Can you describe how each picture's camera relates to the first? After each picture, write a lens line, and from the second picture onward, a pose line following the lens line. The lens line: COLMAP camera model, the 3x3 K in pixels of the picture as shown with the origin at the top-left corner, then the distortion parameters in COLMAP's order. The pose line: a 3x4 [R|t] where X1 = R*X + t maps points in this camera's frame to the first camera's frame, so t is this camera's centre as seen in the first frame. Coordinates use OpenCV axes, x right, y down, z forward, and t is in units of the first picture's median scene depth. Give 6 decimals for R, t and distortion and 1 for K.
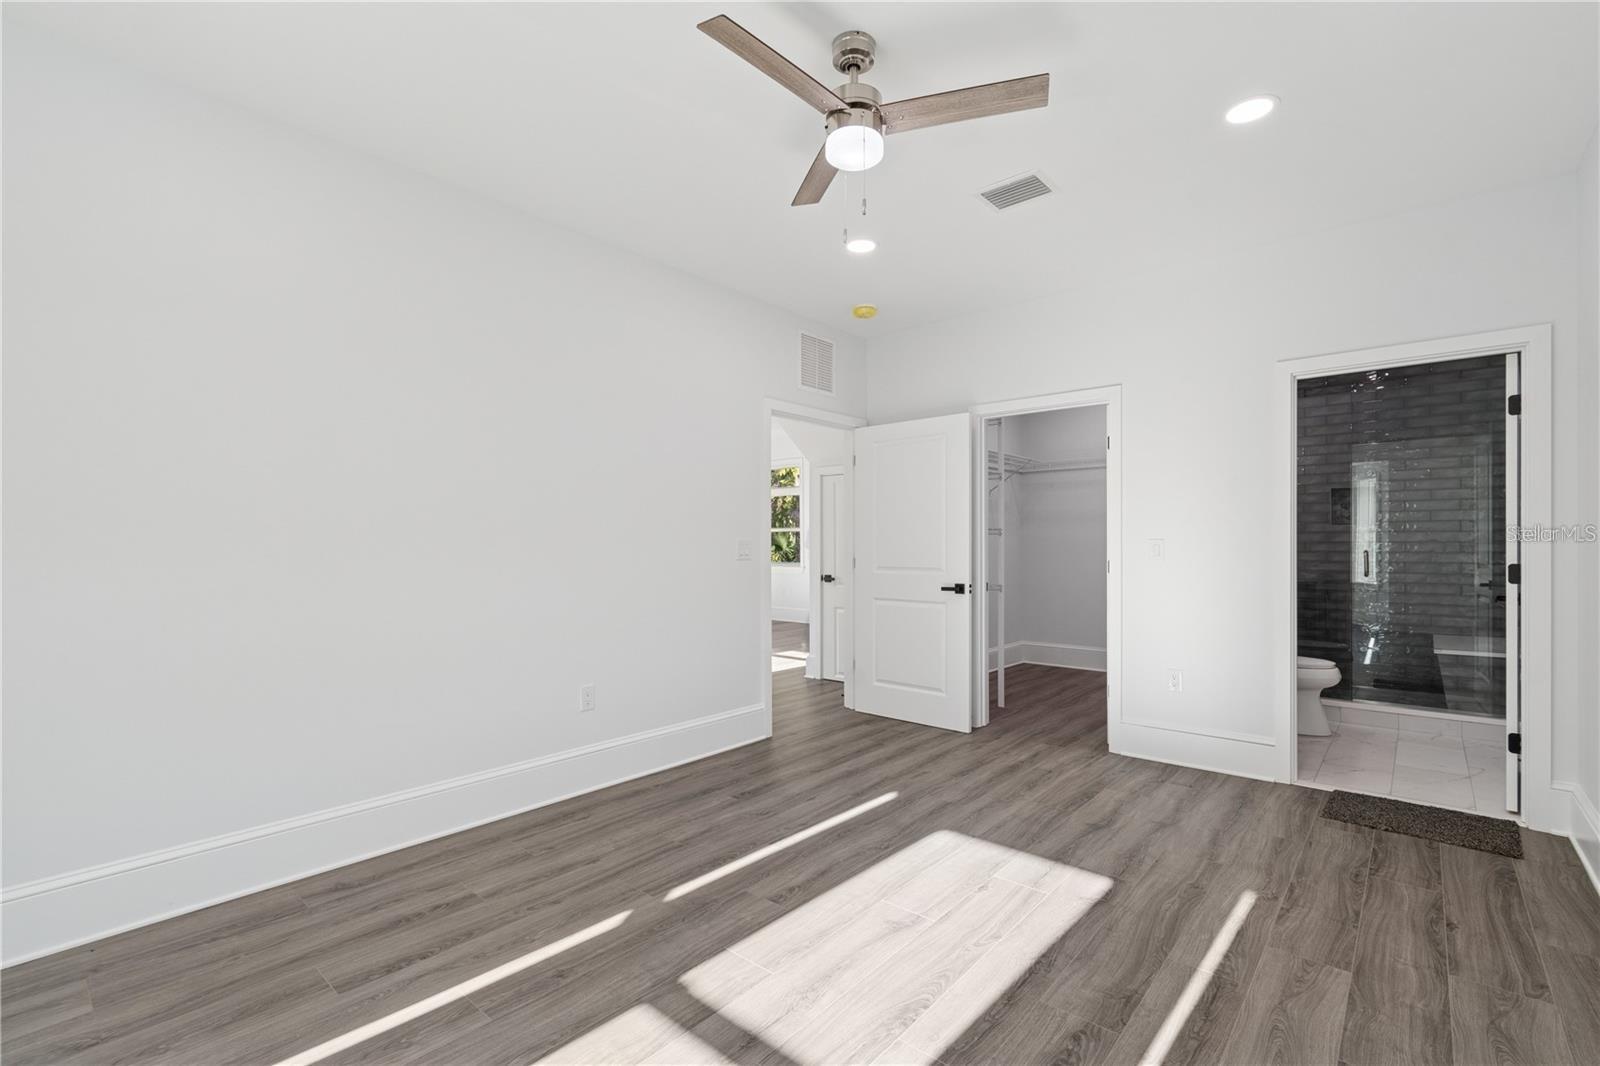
lens RADIAL K [[706.8, 0, 811.1], [0, 706.8, 539.3], [0, 0, 1]] dist [0.000729, 0.000138]
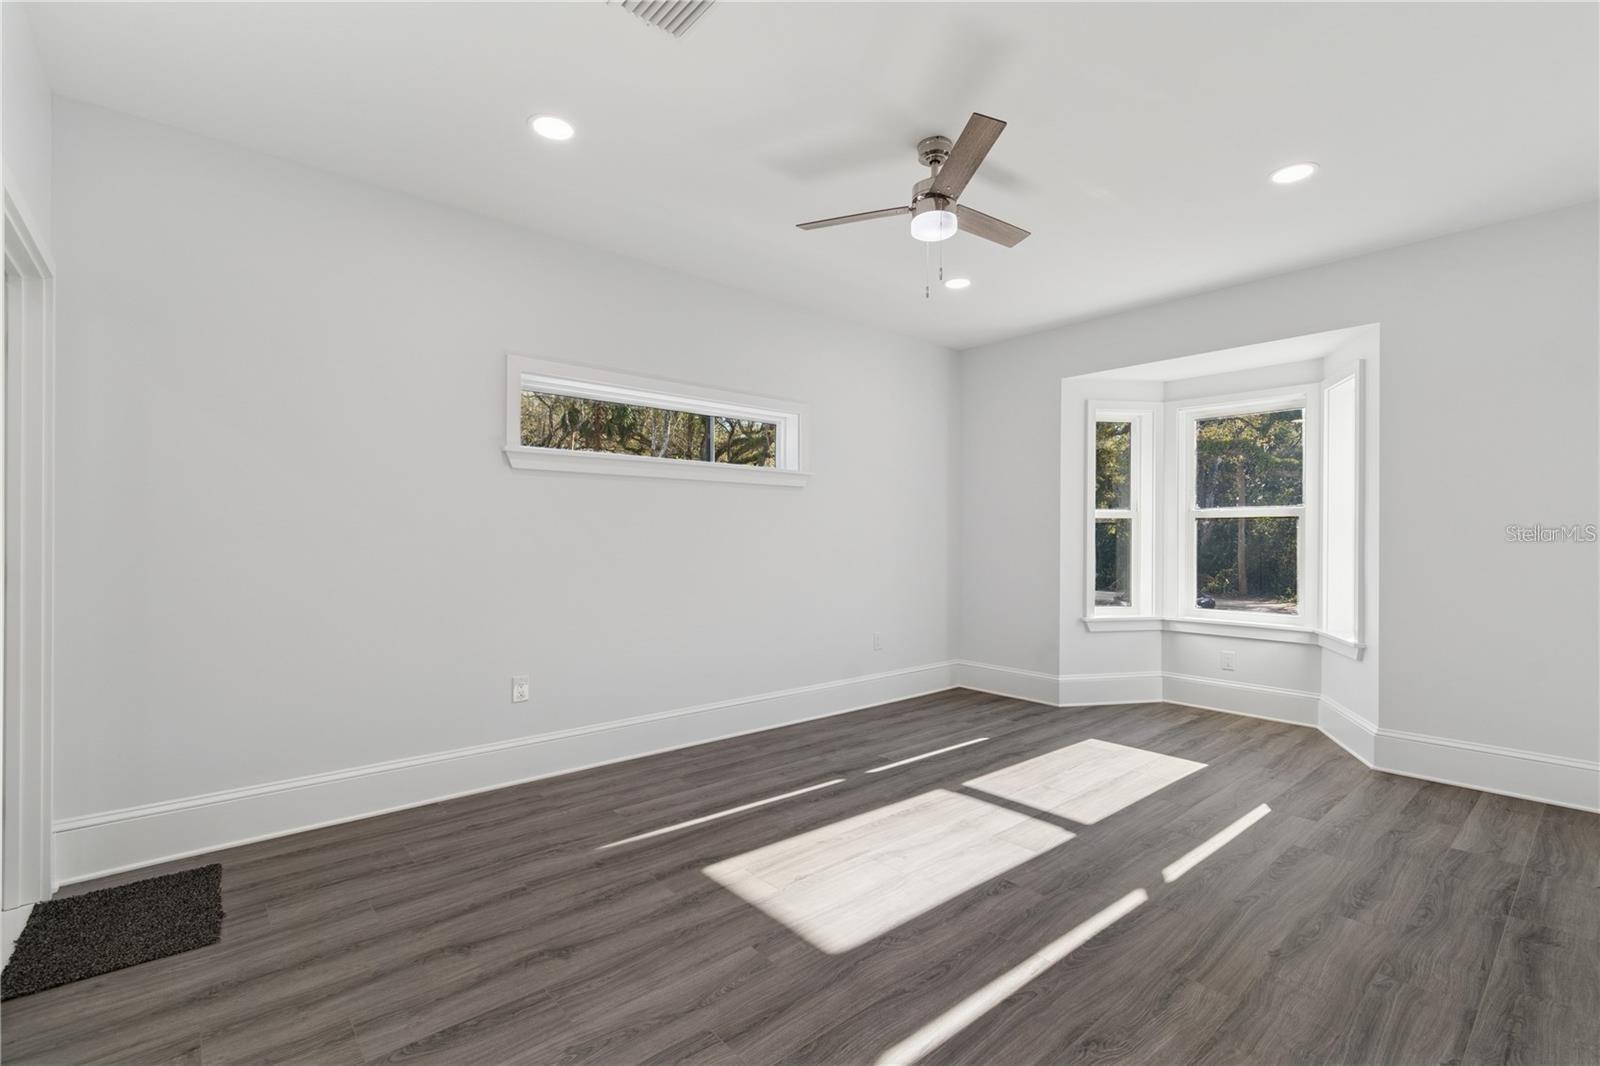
lens RADIAL K [[706.8, 0, 811.1], [0, 706.8, 539.3], [0, 0, 1]] dist [0.000729, 0.000138]
pose [[-0.989796, -0.001474, 0.142487, 0.080297], [-0.002276, 0.999982, -0.005465, 0.014979], [-0.142477, -0.005734, -0.989782, 1.867820]]
